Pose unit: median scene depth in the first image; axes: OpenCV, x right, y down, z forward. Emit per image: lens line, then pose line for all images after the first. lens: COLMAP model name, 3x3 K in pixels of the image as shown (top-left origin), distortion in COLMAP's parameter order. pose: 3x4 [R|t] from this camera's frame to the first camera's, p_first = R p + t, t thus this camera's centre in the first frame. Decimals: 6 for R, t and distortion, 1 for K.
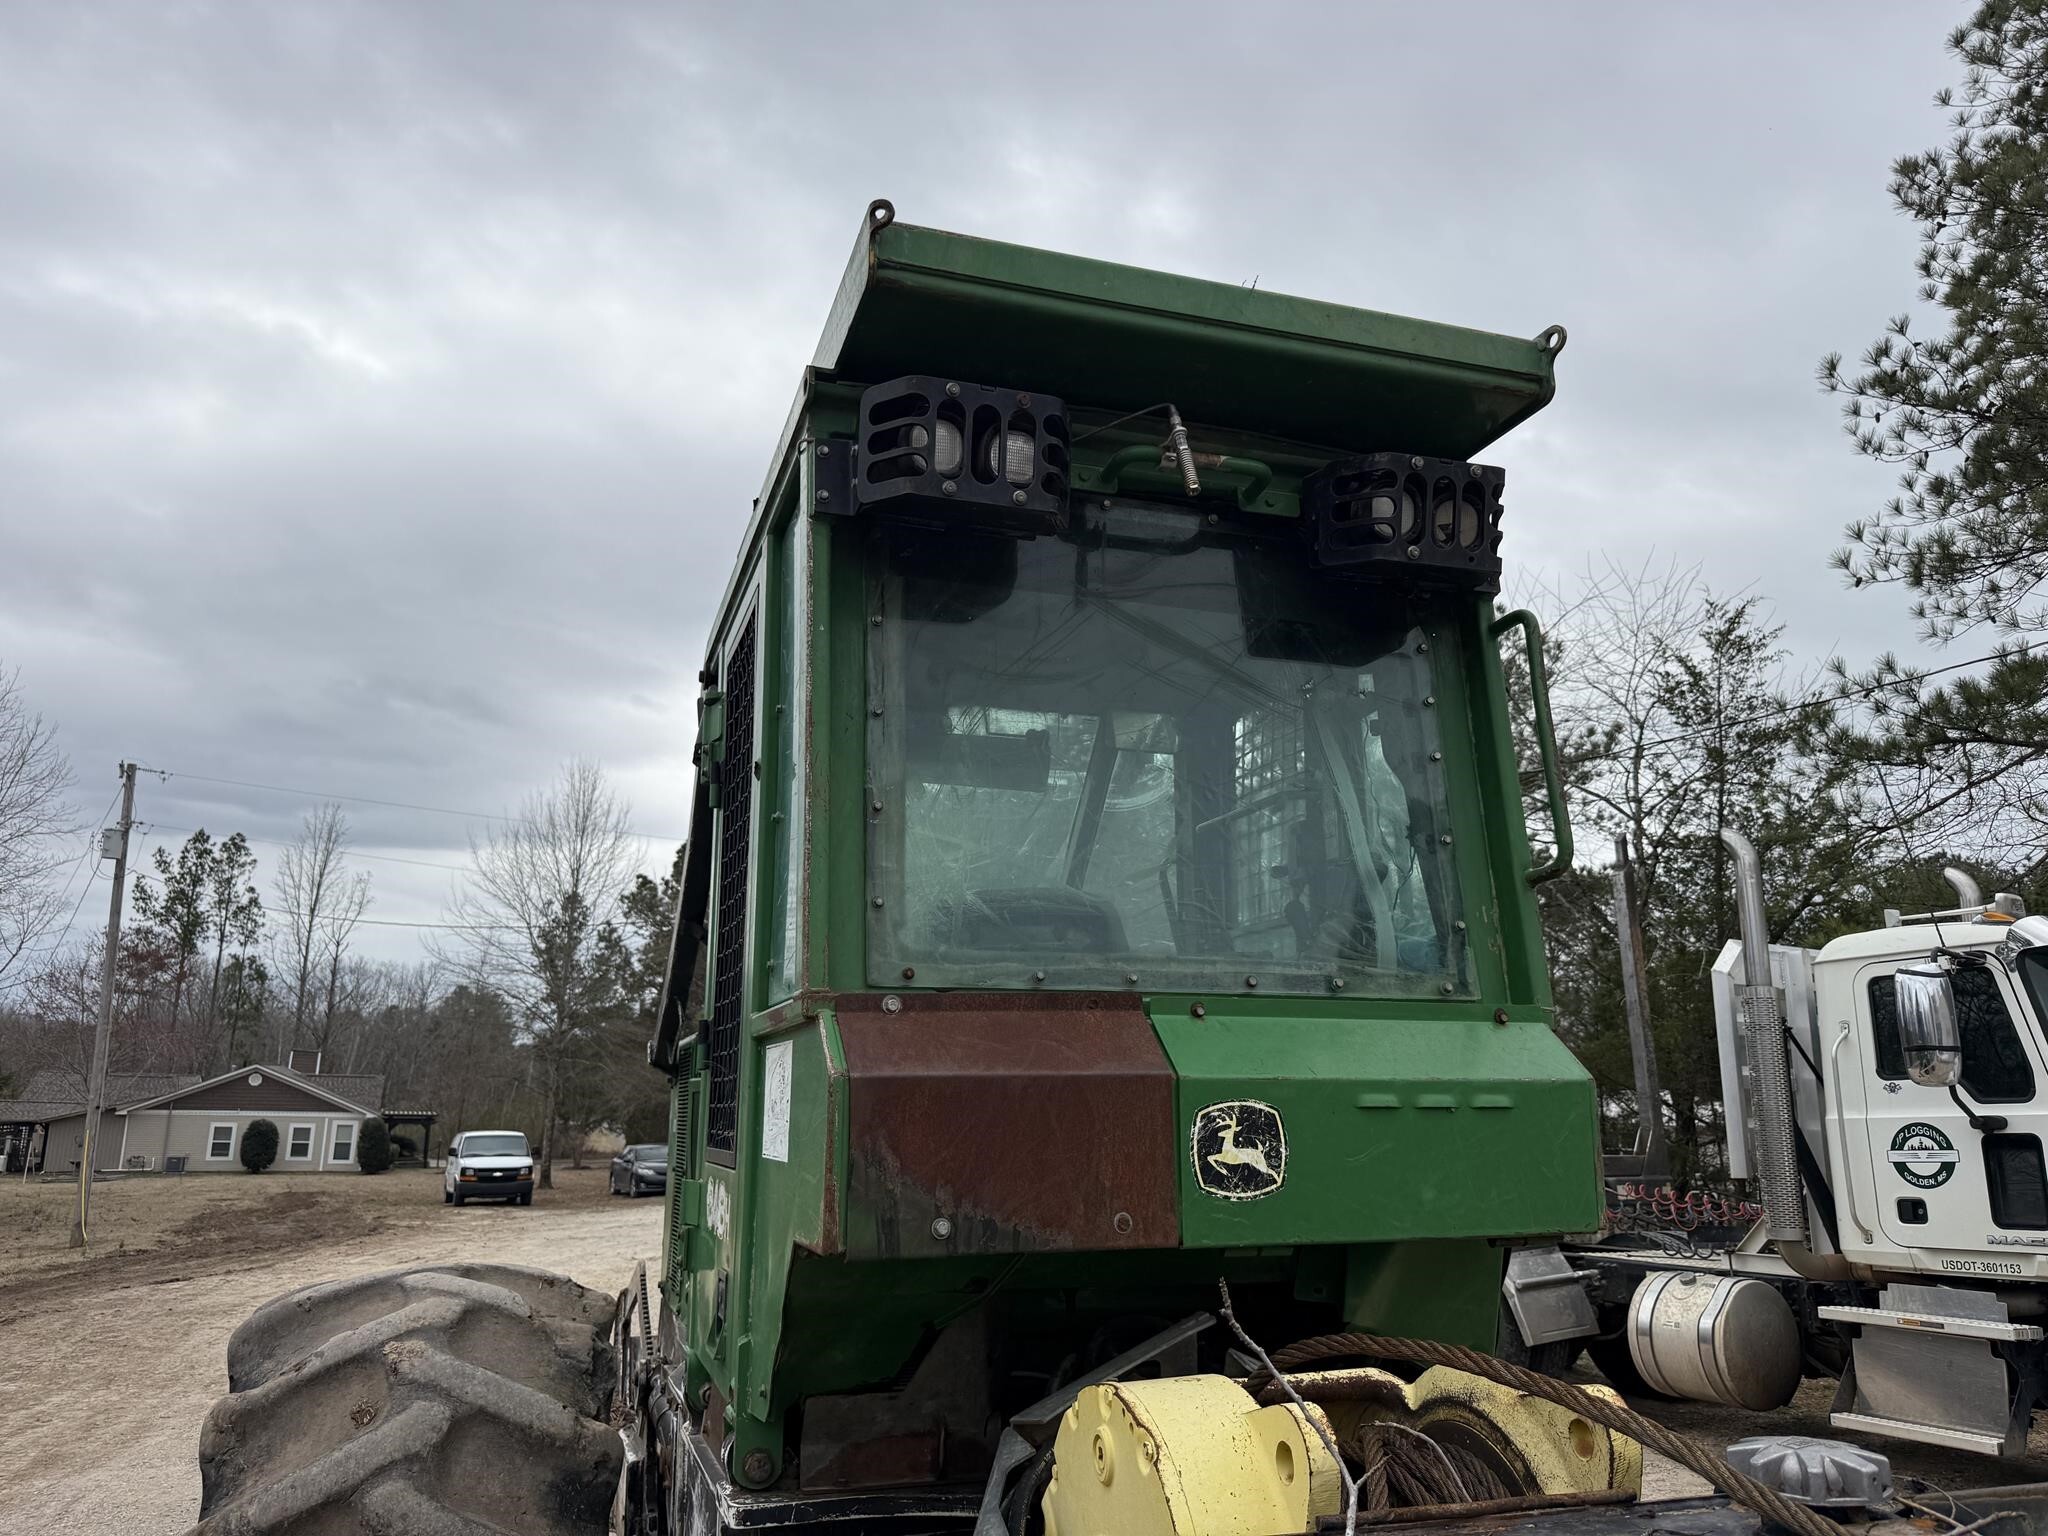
lens RADIAL K [[1443.7, 0, 1041.5], [0, 1443.7, 774.0], [0, 0, 1]] dist [0.064312, -0.078022]
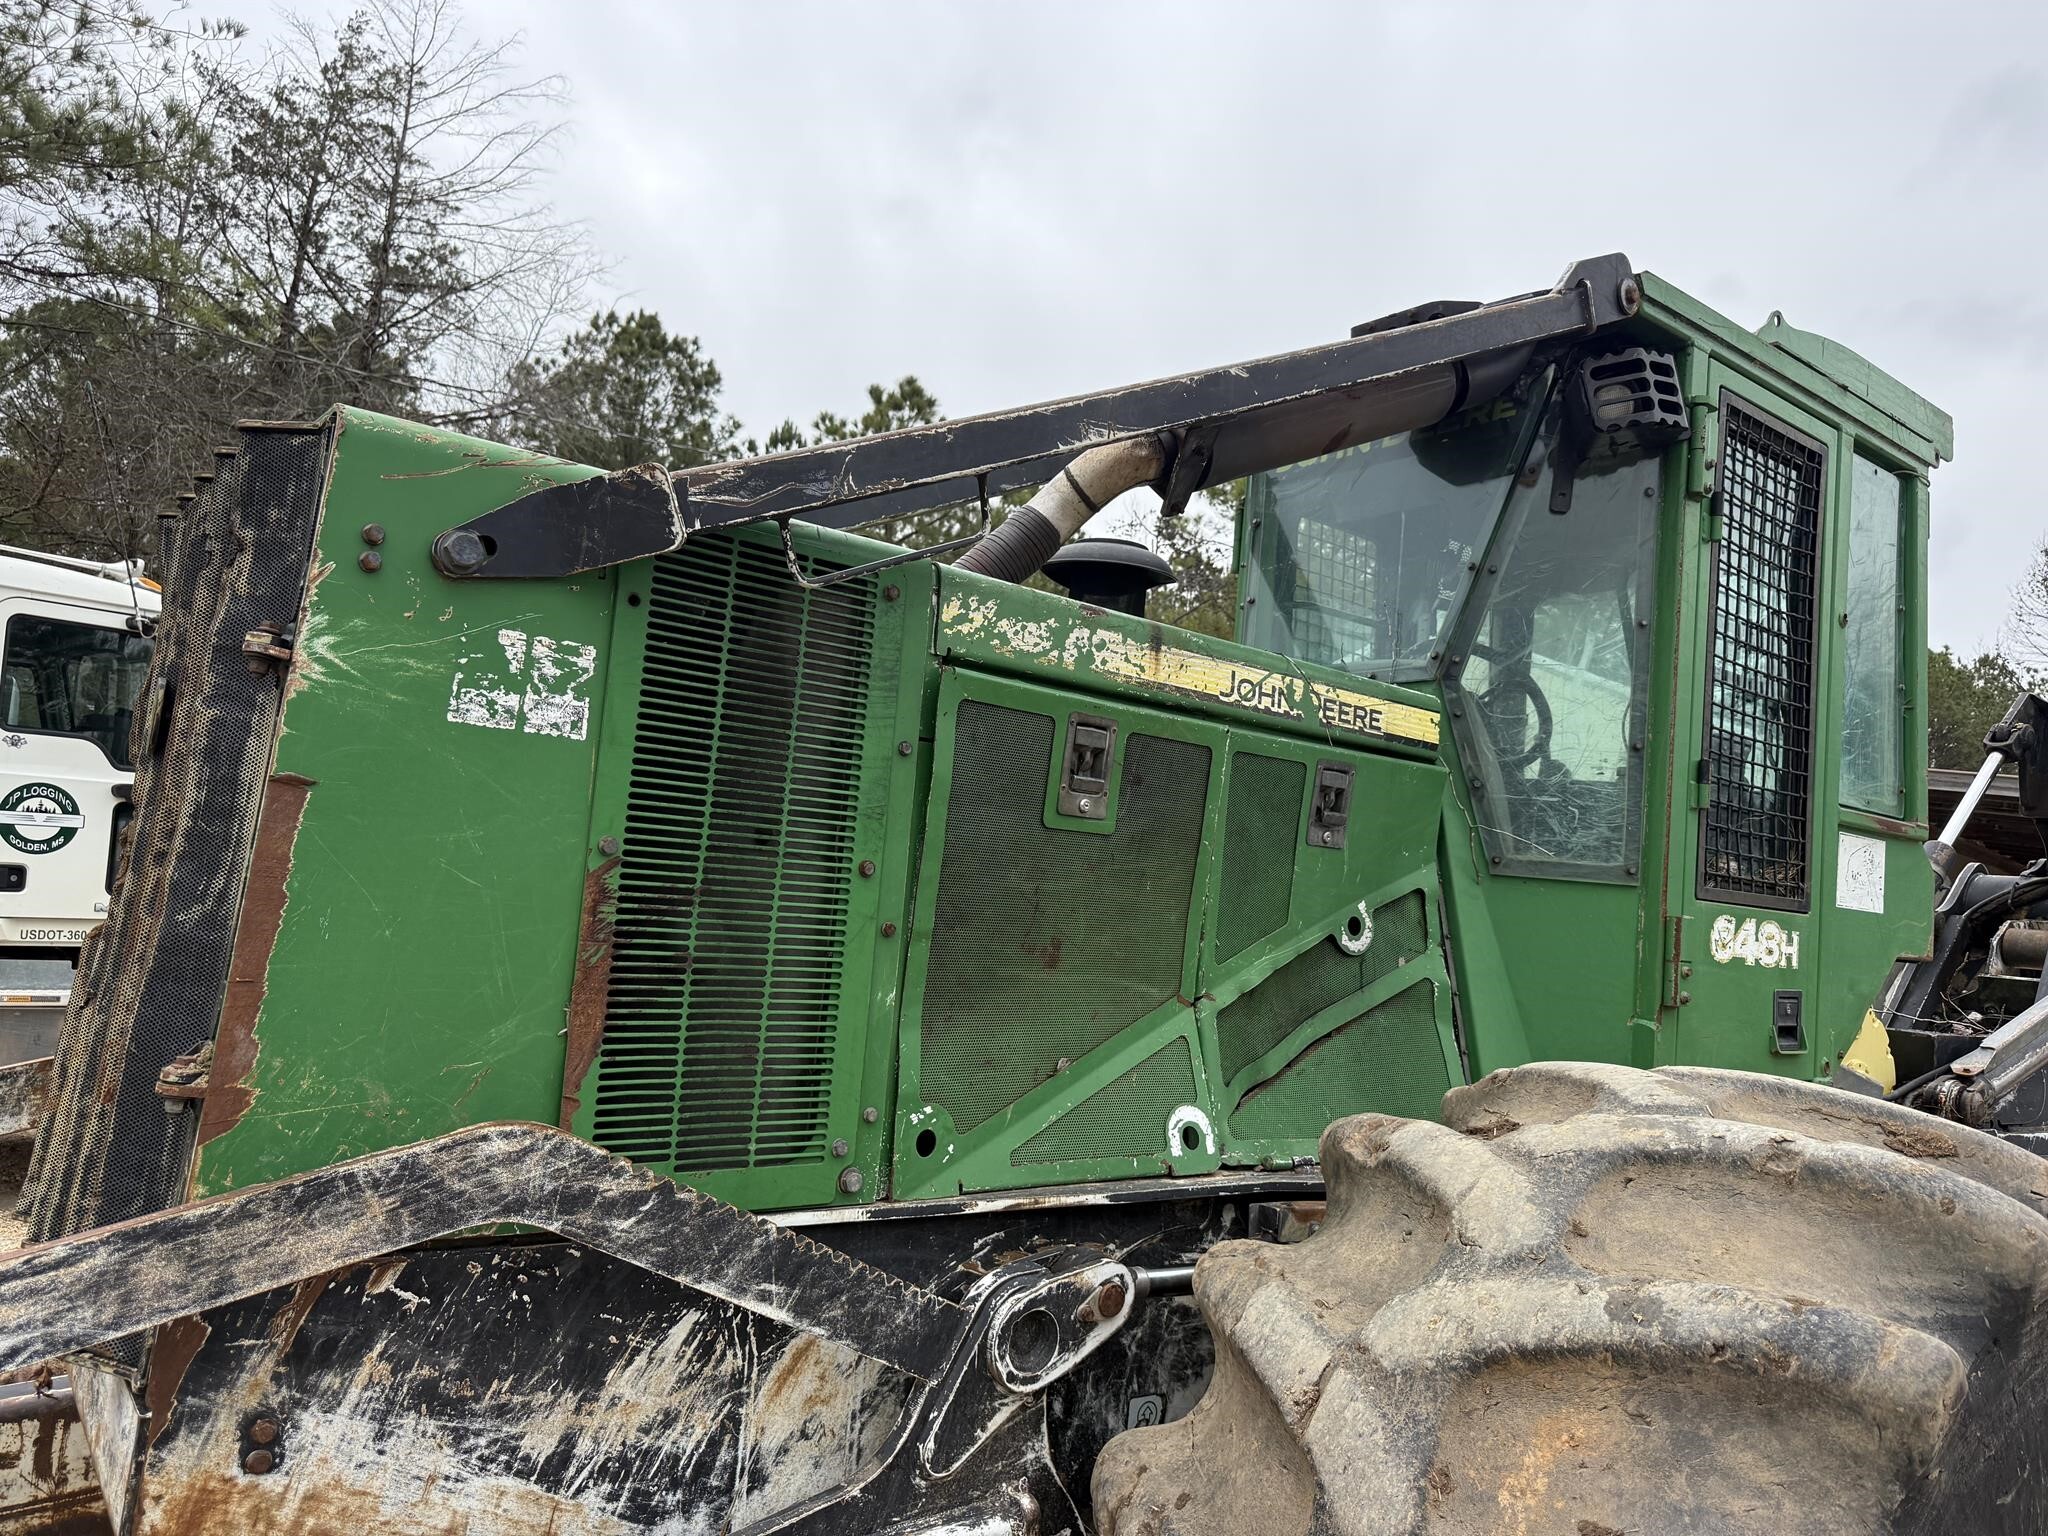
lens RADIAL K [[1443.7, 0, 1002.7], [0, 1443.7, 767.0], [0, 0, 1]] dist [0.064312, -0.078022]
pose [[-0.327933, 0.058195, 0.942907, -0.187861], [-0.289232, 0.943987, -0.158853, 0.086735], [-0.899336, -0.324812, -0.292732, 0.317561]]
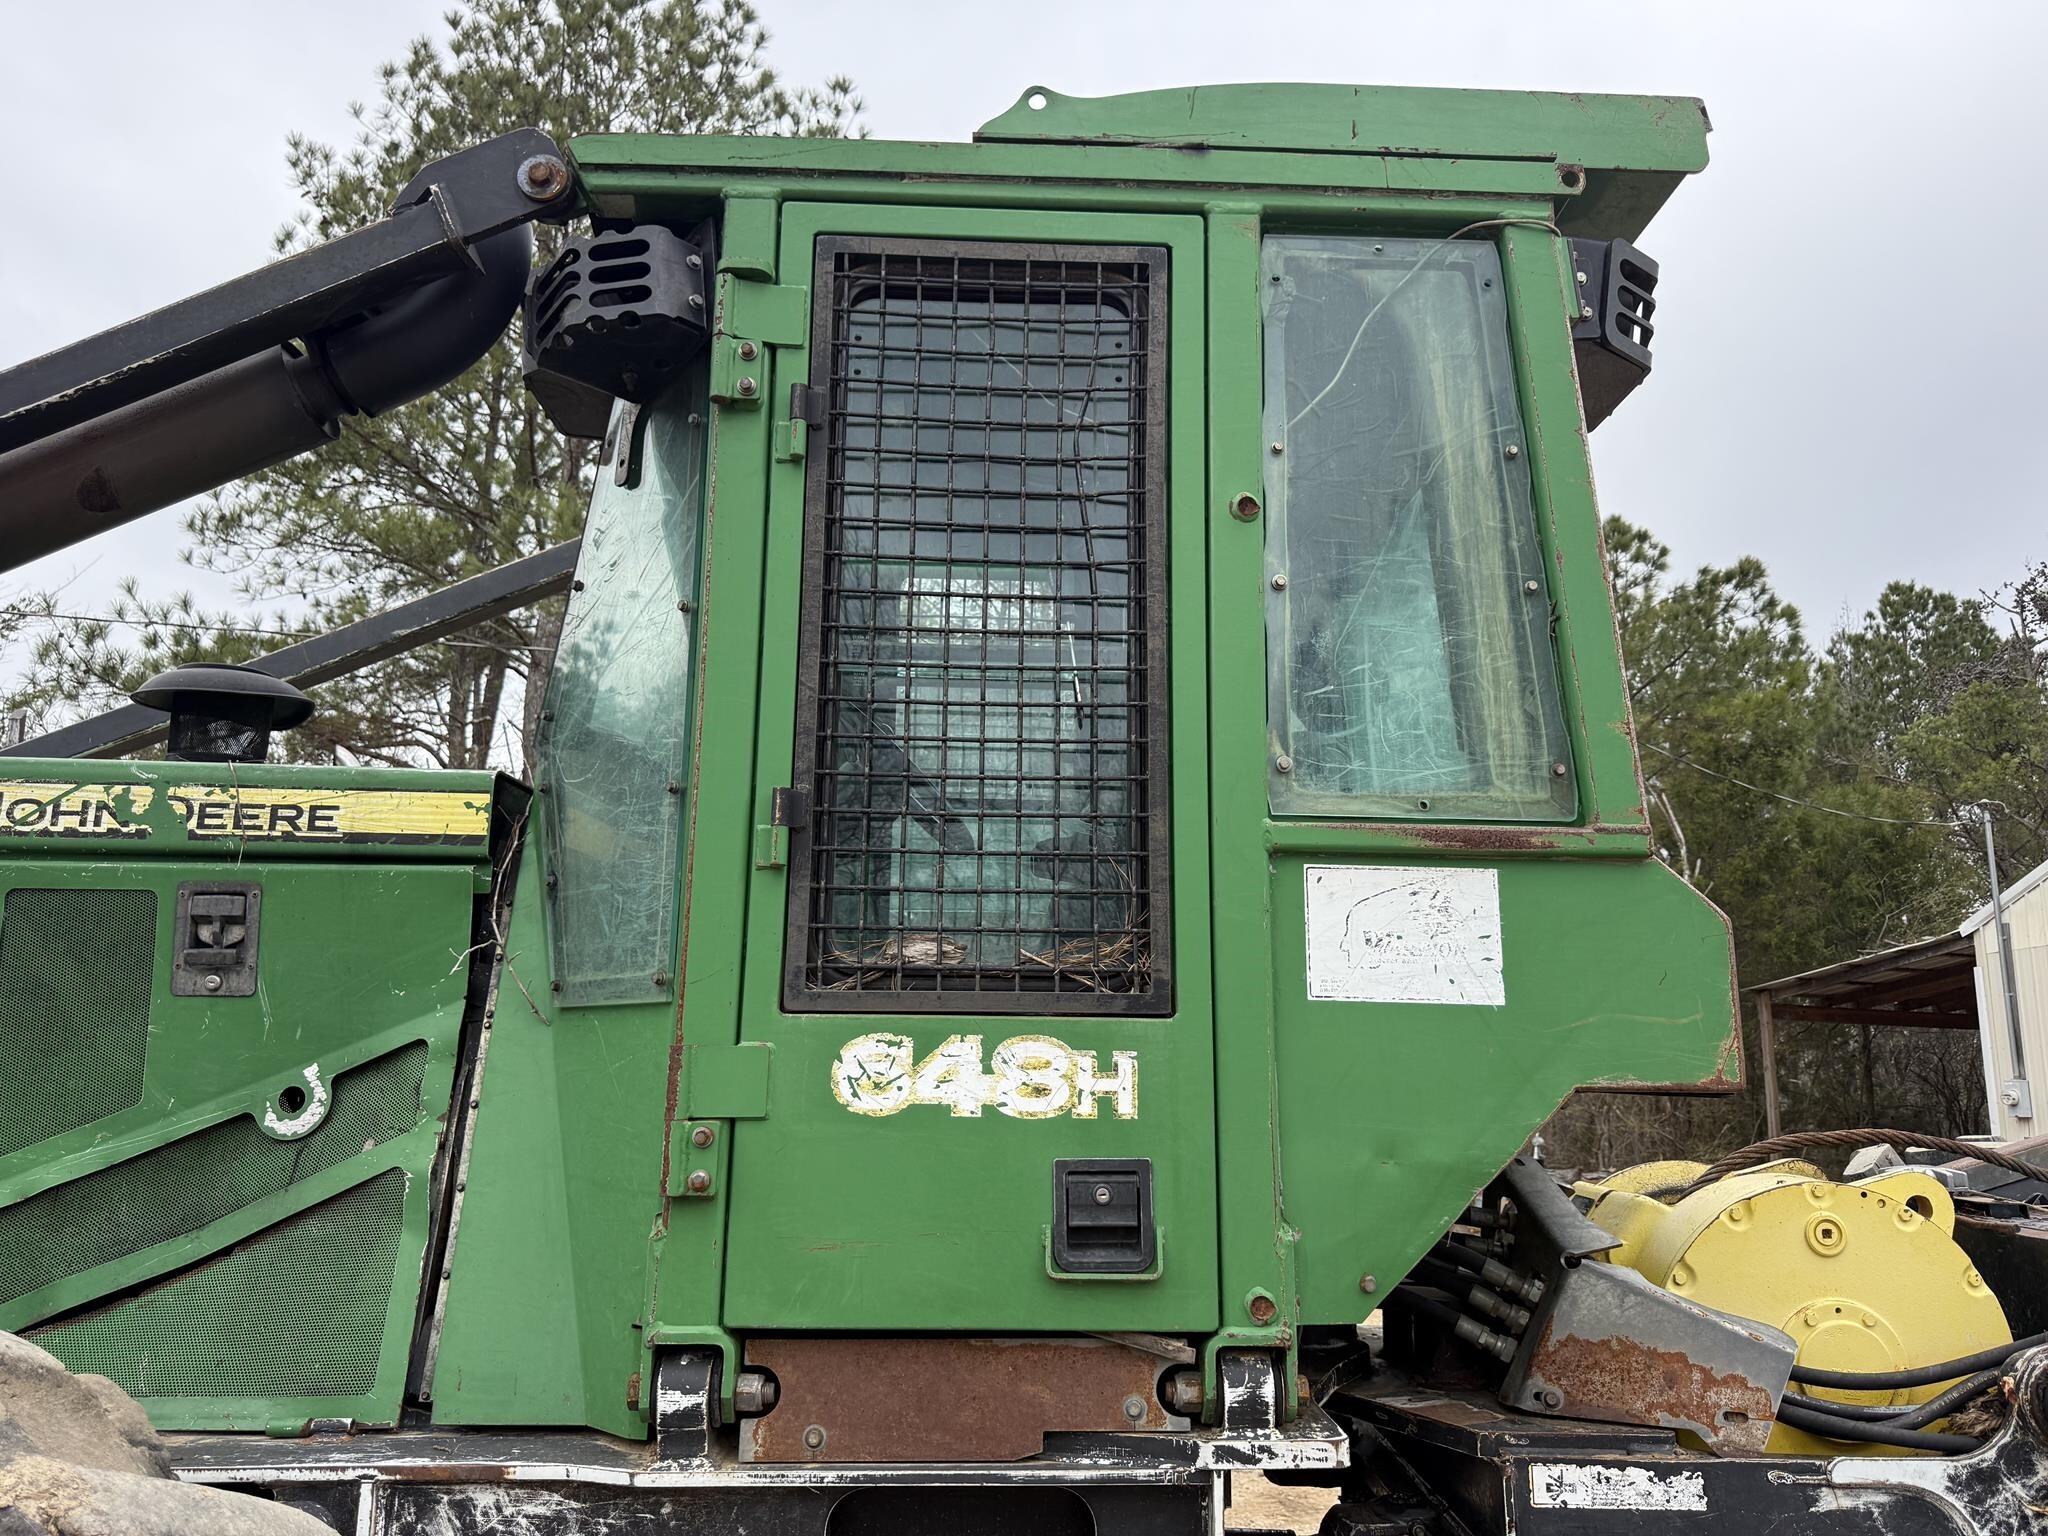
lens RADIAL K [[1443.2, 0, 1039.0], [0, 1443.2, 749.9], [0, 0, 1]] dist [0.047320, -0.048536]
pose [[0.275921, 0.217602, 0.936225, -0.146843], [-0.225532, 0.961501, -0.157008, 0.041852], [-0.934346, -0.167827, 0.314375, 0.130714]]
